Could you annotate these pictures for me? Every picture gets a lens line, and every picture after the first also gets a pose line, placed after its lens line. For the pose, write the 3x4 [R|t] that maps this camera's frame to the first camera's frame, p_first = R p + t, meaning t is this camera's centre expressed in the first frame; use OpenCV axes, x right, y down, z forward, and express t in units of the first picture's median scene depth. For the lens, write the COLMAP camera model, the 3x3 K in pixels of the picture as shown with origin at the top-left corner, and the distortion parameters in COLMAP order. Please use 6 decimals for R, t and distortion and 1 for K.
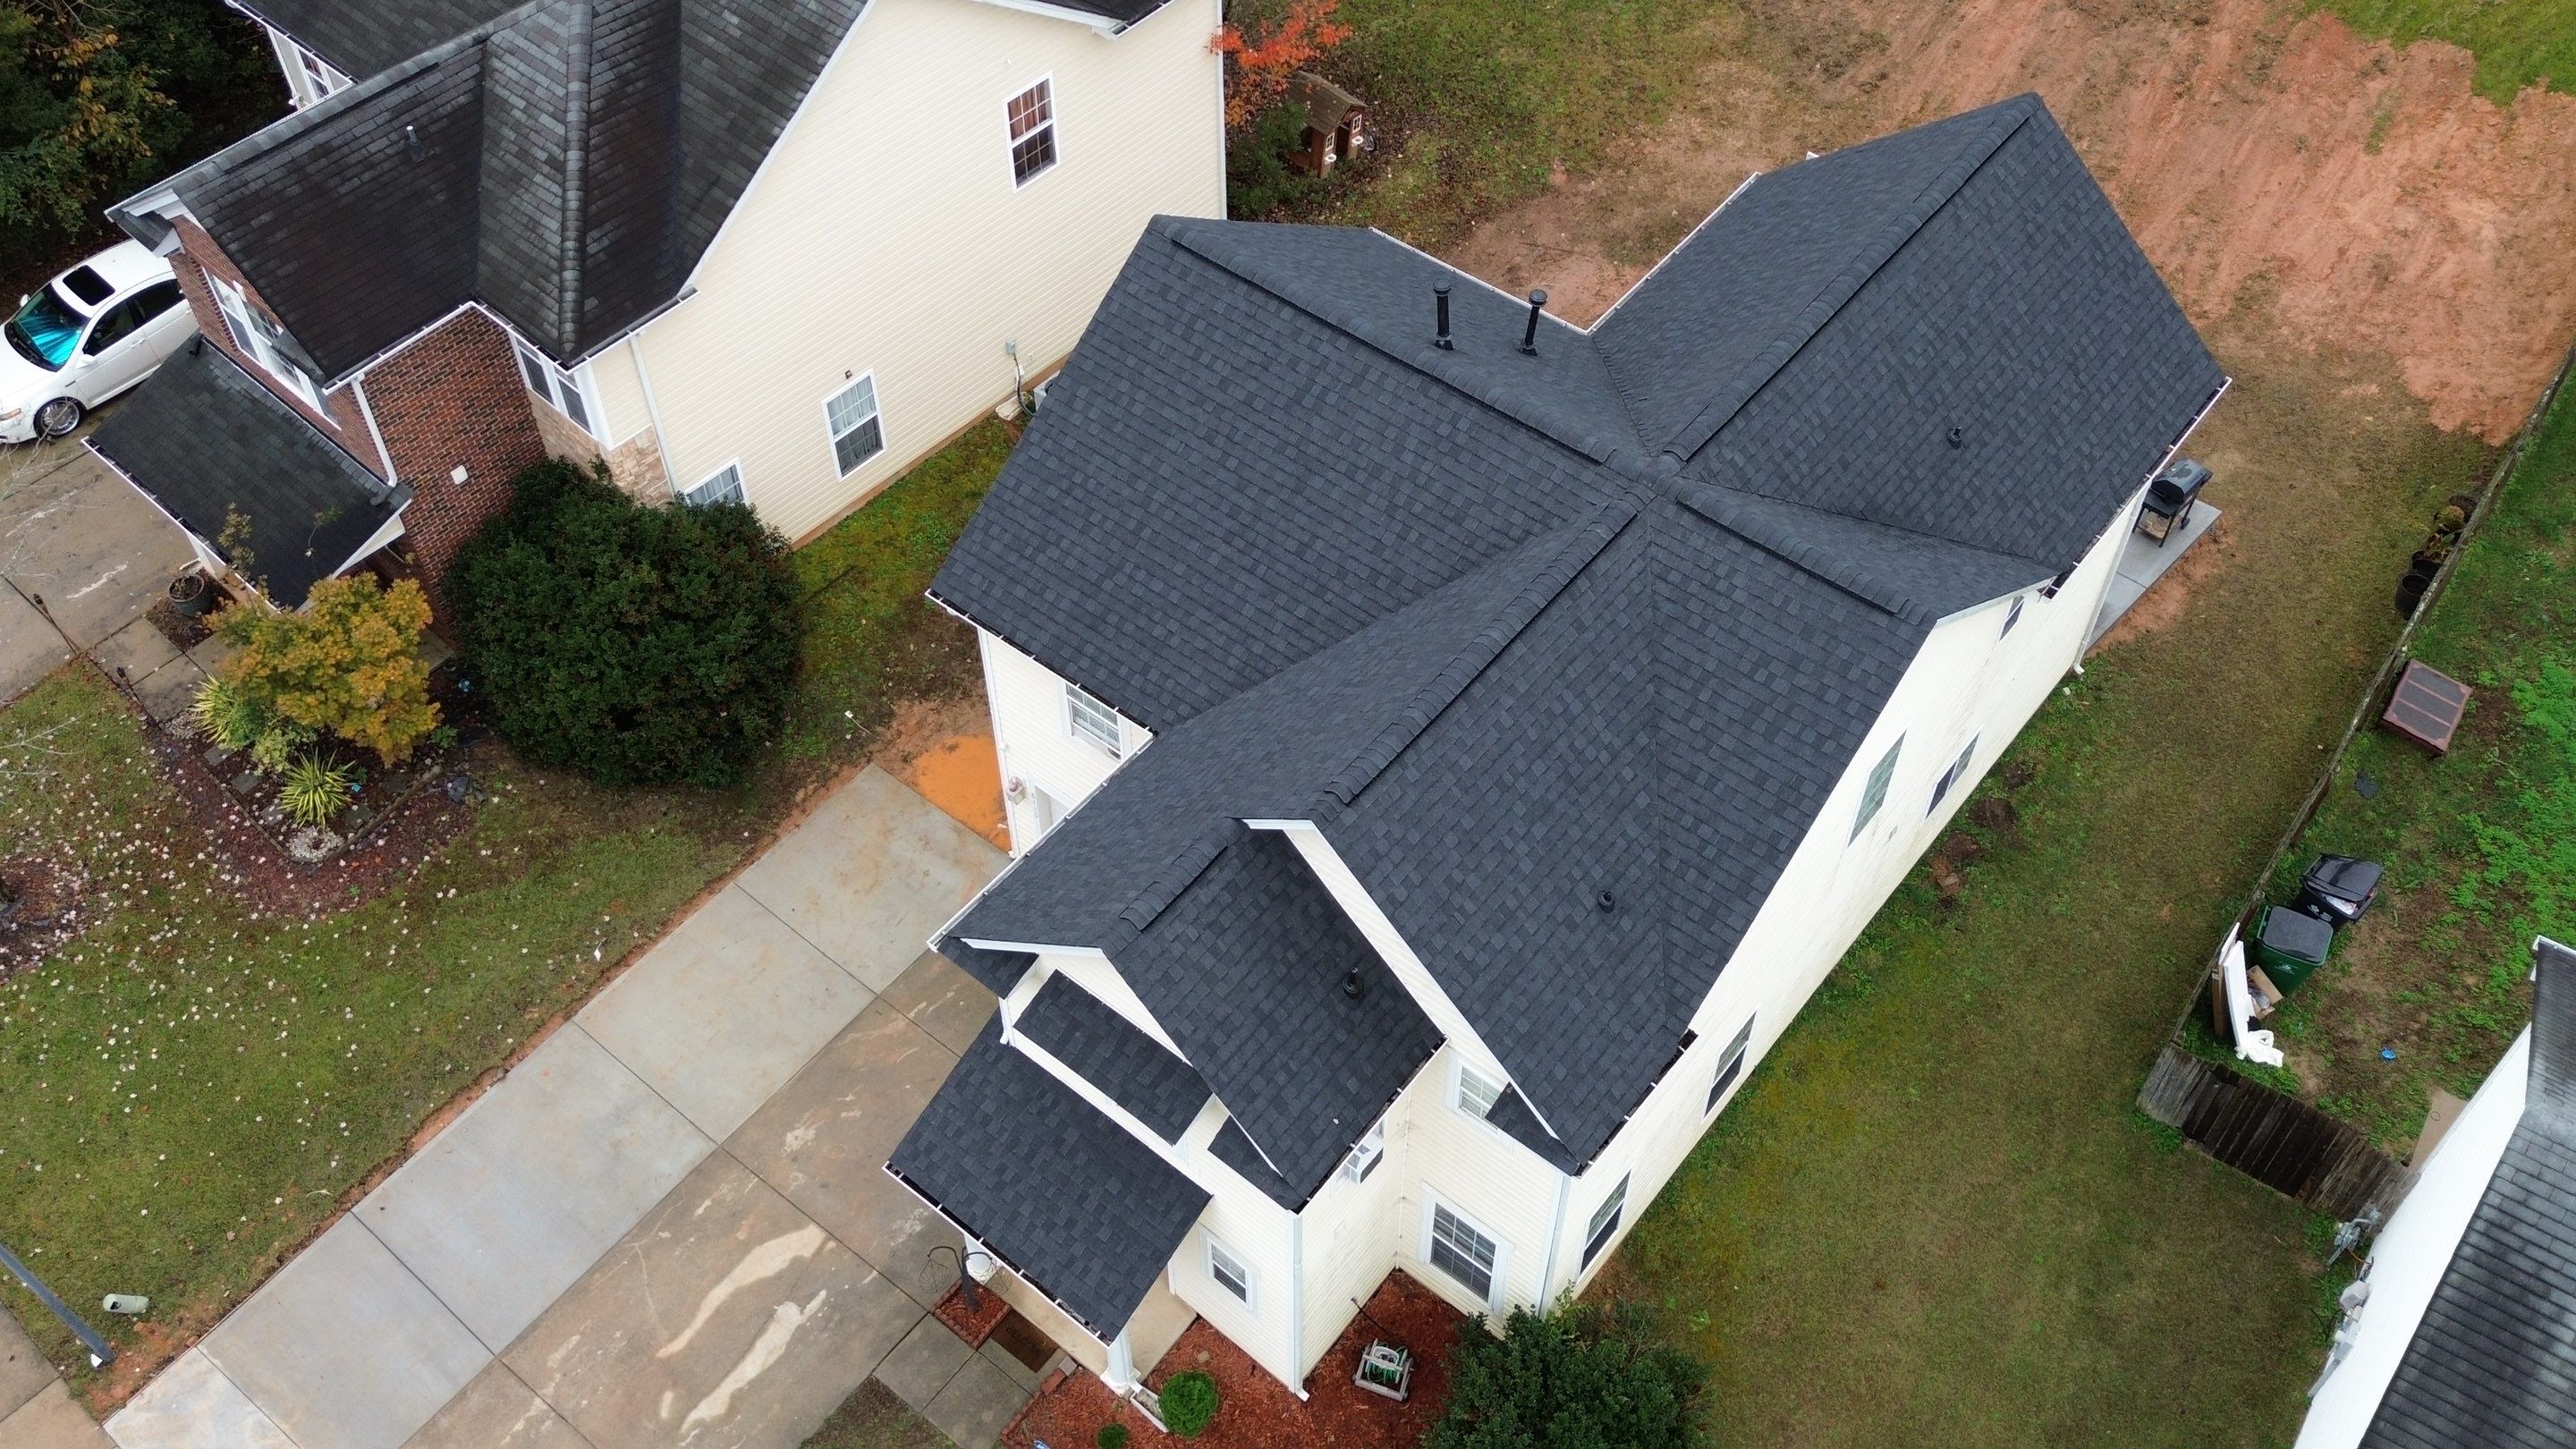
lens RADIAL K [[2305.3, 0, 1287.3], [0, 2305.3, 717.8], [0, 0, 1]] dist [0.097372, -0.141831]
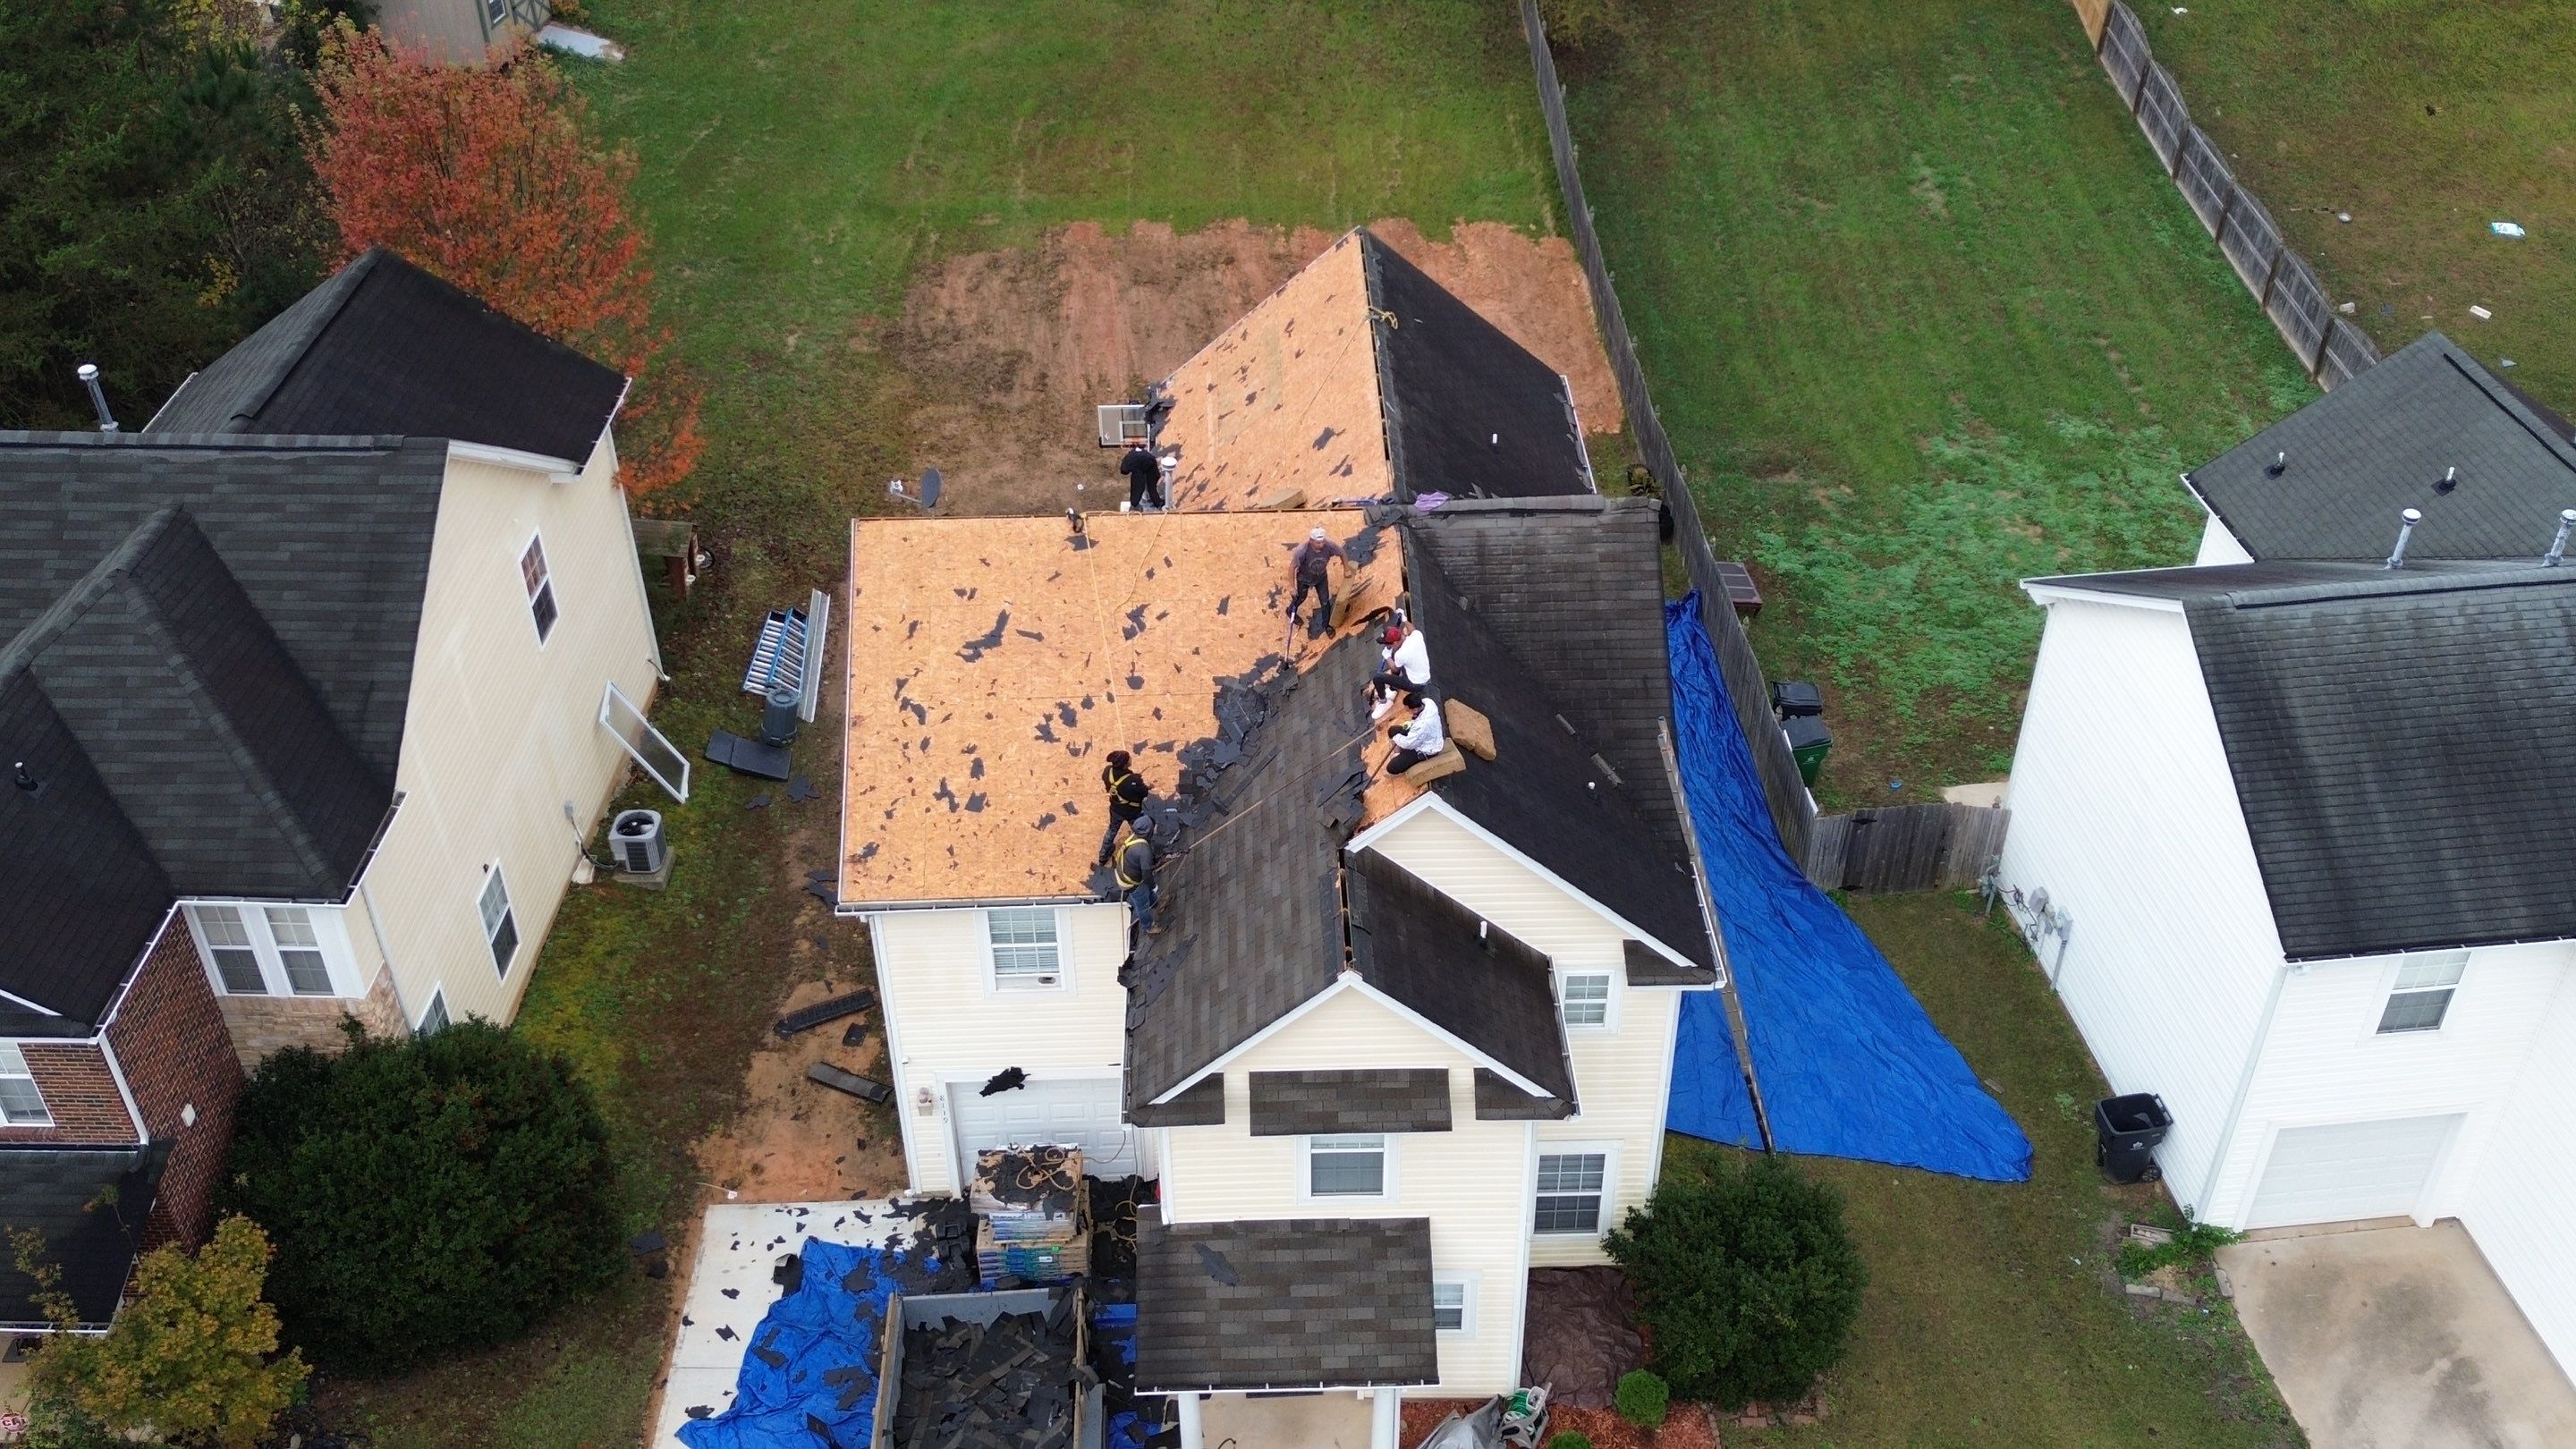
lens RADIAL K [[2263.9, 0, 1283.1], [0, 2263.9, 714.0], [0, 0, 1]] dist [0.102688, -0.121674]
pose [[0.763561, -0.390129, 0.514562, -0.447291], [0.501622, 0.860159, -0.092206, 0.056569], [-0.406633, 0.328520, 0.852481, 0.036358]]
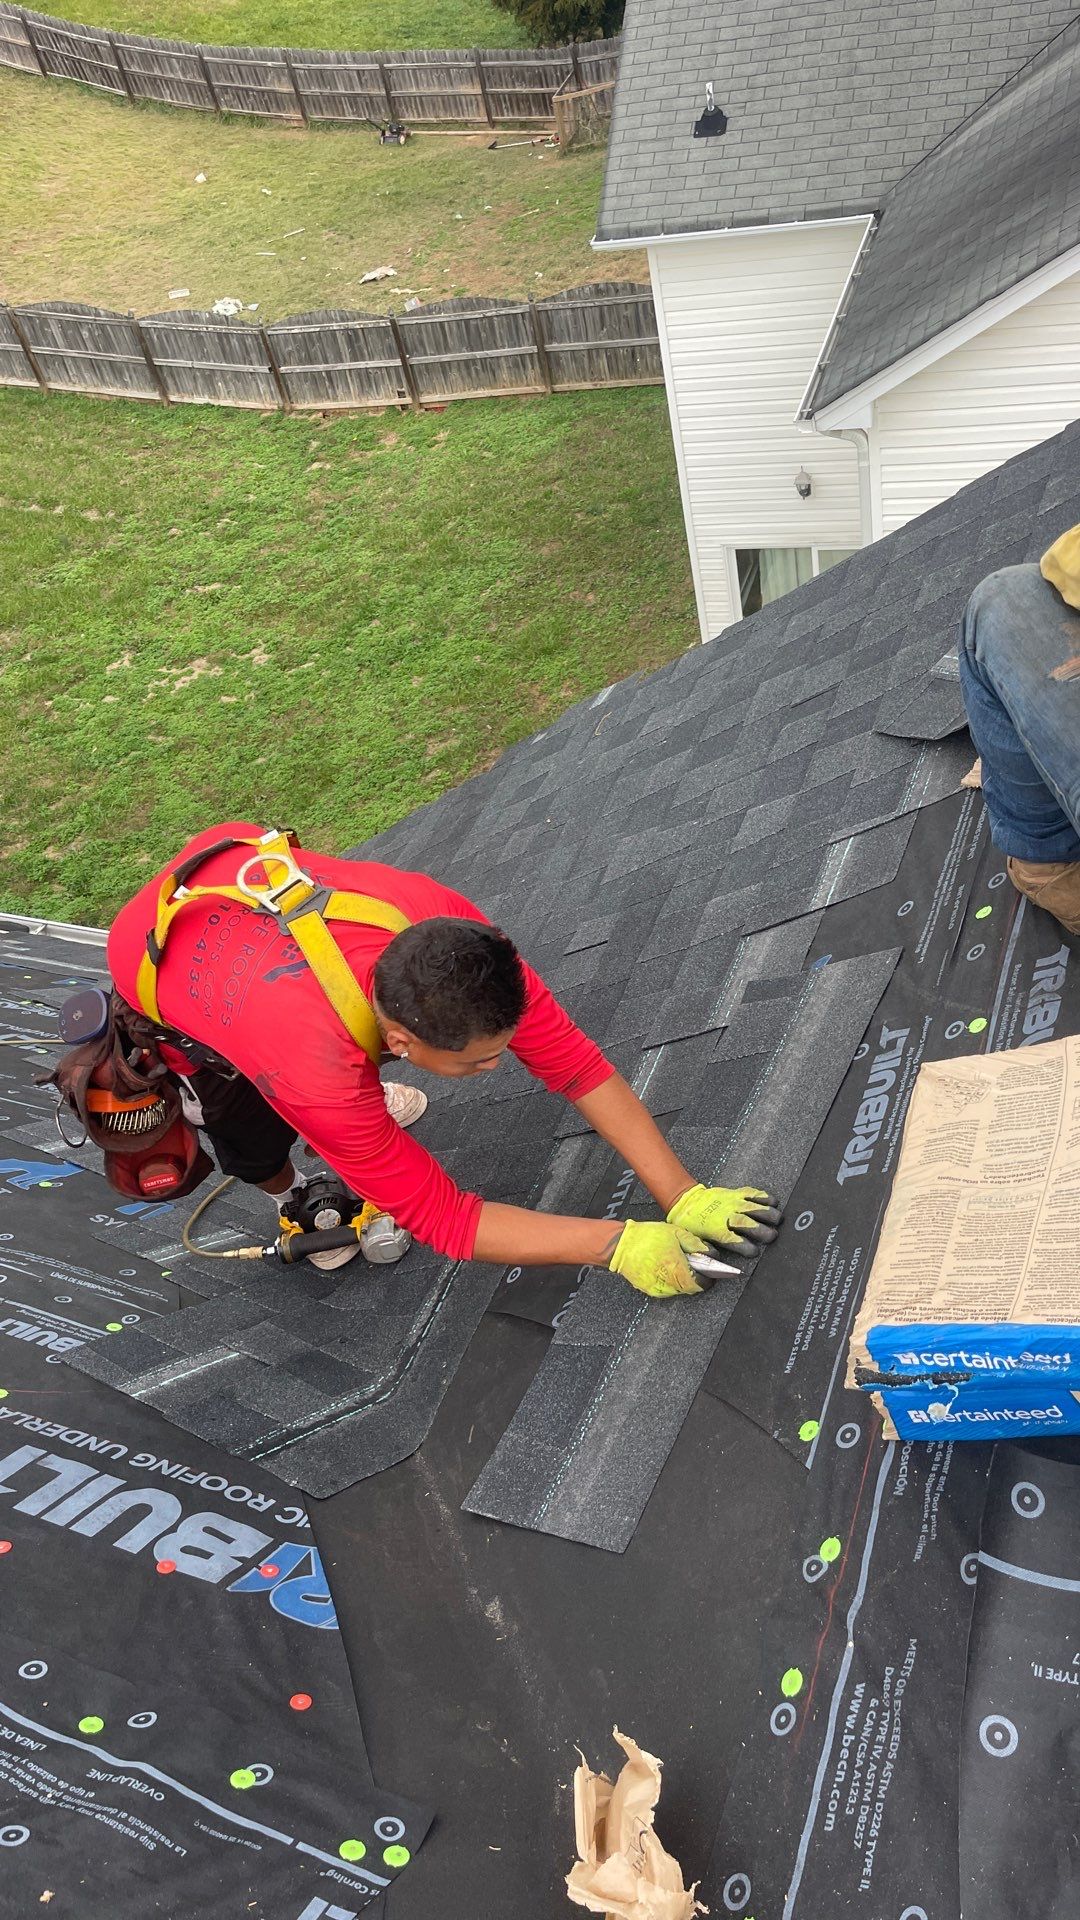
lens RADIAL K [[1456.3, 0, 534.4], [0, 1456.3, 957.4], [0, 0, 1]] dist [0.041193, -0.029315]
pose [[-0.271746, -0.634766, 0.723344, 0.134927], [0.851939, 0.190918, 0.487596, -0.118773], [-0.447609, 0.748747, 0.488901, 0.792936]]
